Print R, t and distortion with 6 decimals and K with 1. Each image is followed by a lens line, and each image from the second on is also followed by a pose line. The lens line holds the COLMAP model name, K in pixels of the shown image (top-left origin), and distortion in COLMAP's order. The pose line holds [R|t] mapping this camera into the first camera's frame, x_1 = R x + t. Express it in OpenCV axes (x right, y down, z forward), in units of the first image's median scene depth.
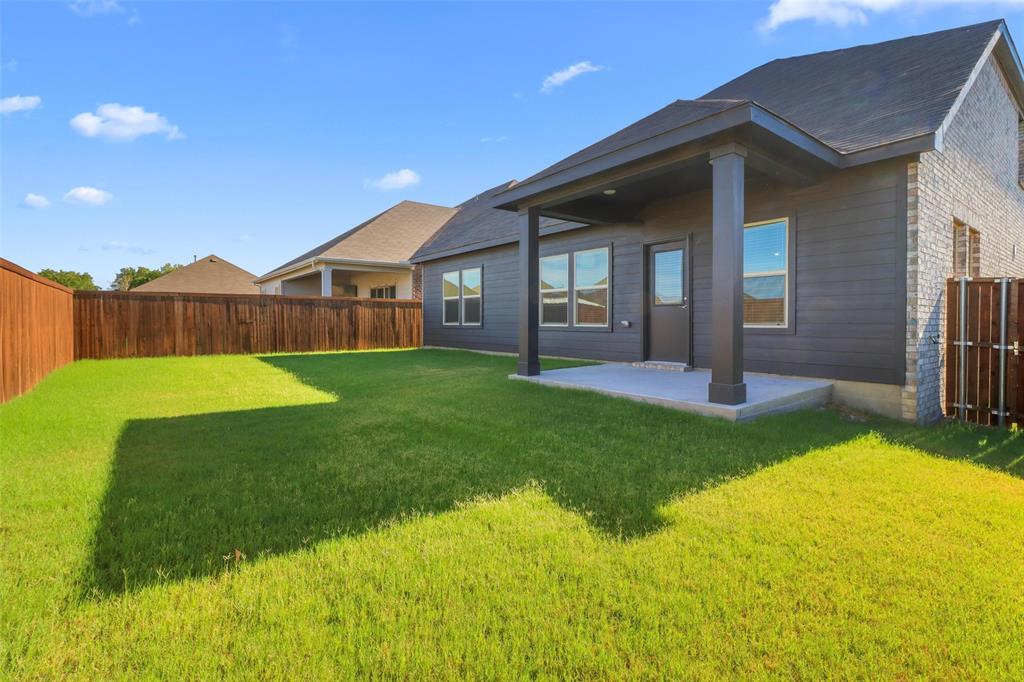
lens RADIAL K [[475.1, 0, 512.5], [0, 475.1, 333.9], [0, 0, 1]] dist [-0.000066, 0.000800]
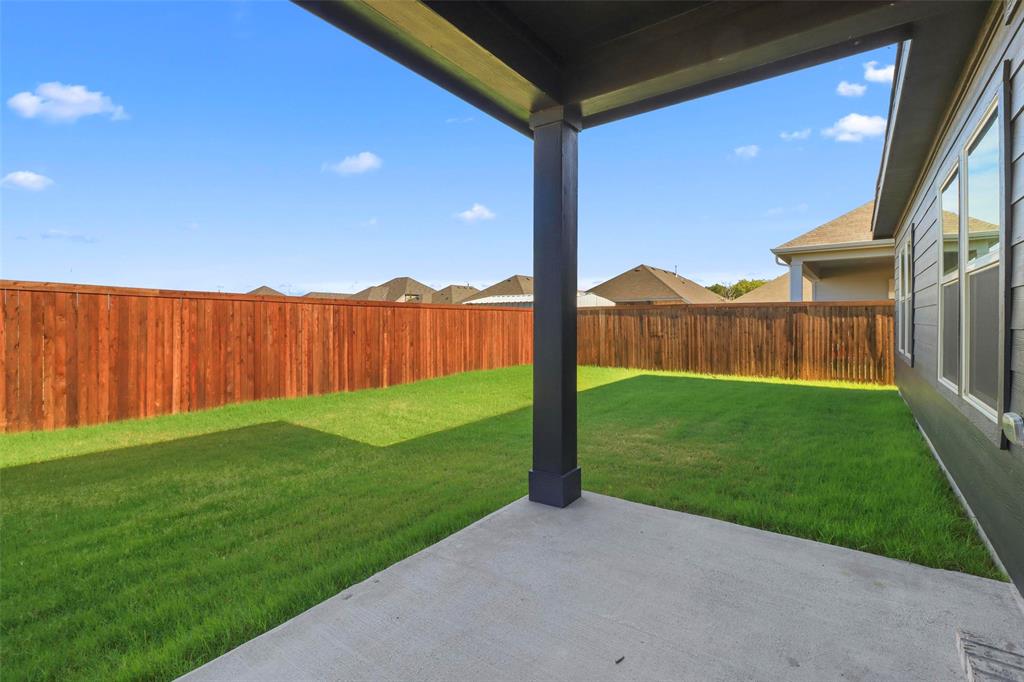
lens RADIAL K [[475.1, 0, 513.6], [0, 475.1, 318.8], [0, 0, 1]] dist [-0.000066, 0.000800]
pose [[0.282964, 0.000468, -0.959130, 0.229682], [-0.022111, 0.999737, -0.006036, -0.042829], [0.958876, 0.022915, 0.282900, 0.453025]]
